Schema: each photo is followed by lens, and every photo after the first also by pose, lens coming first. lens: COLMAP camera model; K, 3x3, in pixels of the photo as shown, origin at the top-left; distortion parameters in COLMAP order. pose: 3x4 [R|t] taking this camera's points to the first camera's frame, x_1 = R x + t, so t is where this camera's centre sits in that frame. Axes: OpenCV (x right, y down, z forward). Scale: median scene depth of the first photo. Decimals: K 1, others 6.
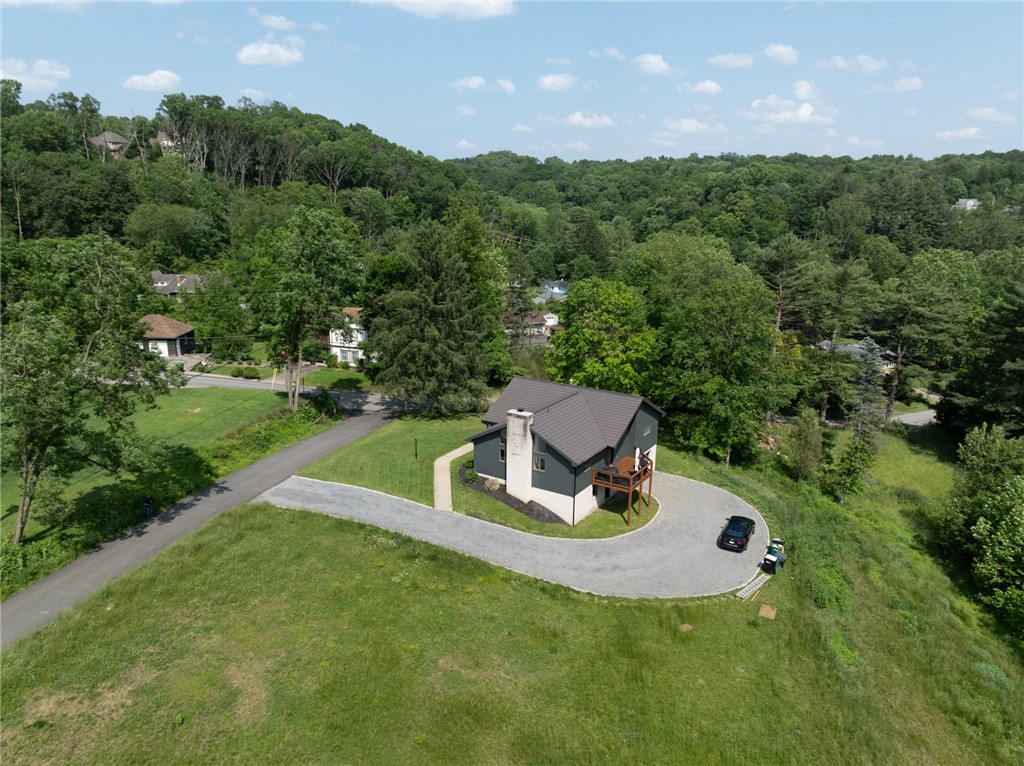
lens RADIAL K [[721.9, 0, 511.8], [0, 721.9, 383.0], [0, 0, 1]] dist [-0.042410, 0.008137]
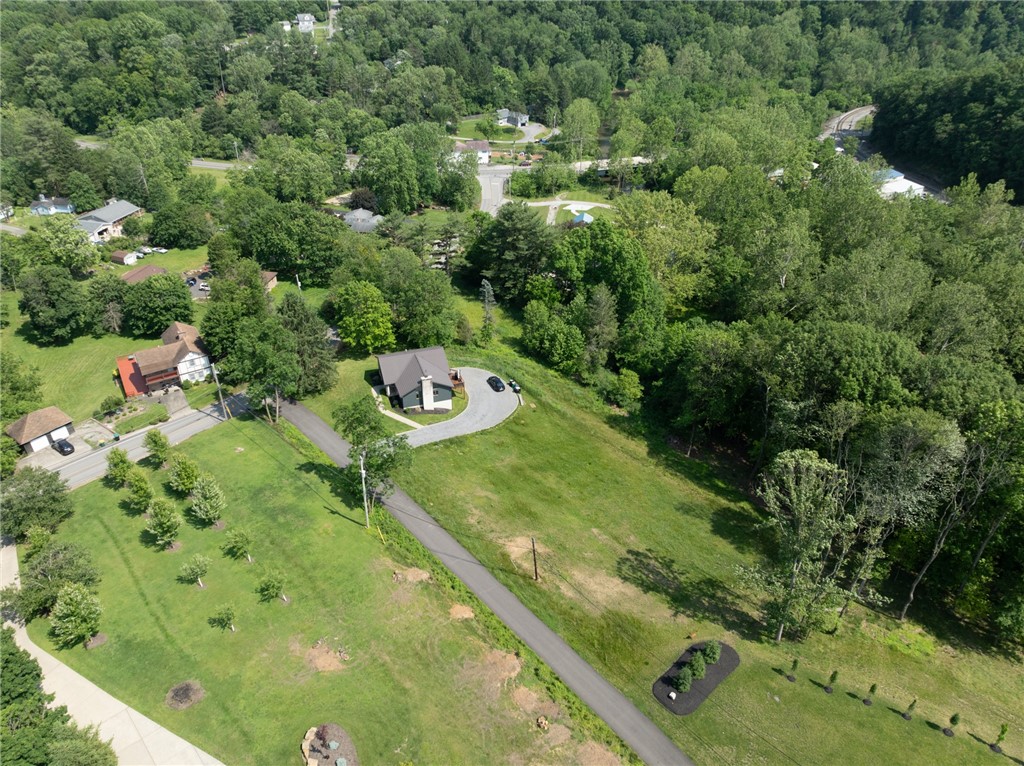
lens RADIAL K [[721.9, 0, 512.1], [0, 721.9, 383.0], [0, 0, 1]] dist [-0.042410, 0.008137]
pose [[0.613626, -0.435829, 0.658419, -1.493931], [0.196600, 0.891939, 0.407178, -0.923720], [-0.764729, -0.120409, 0.633001, -0.797152]]
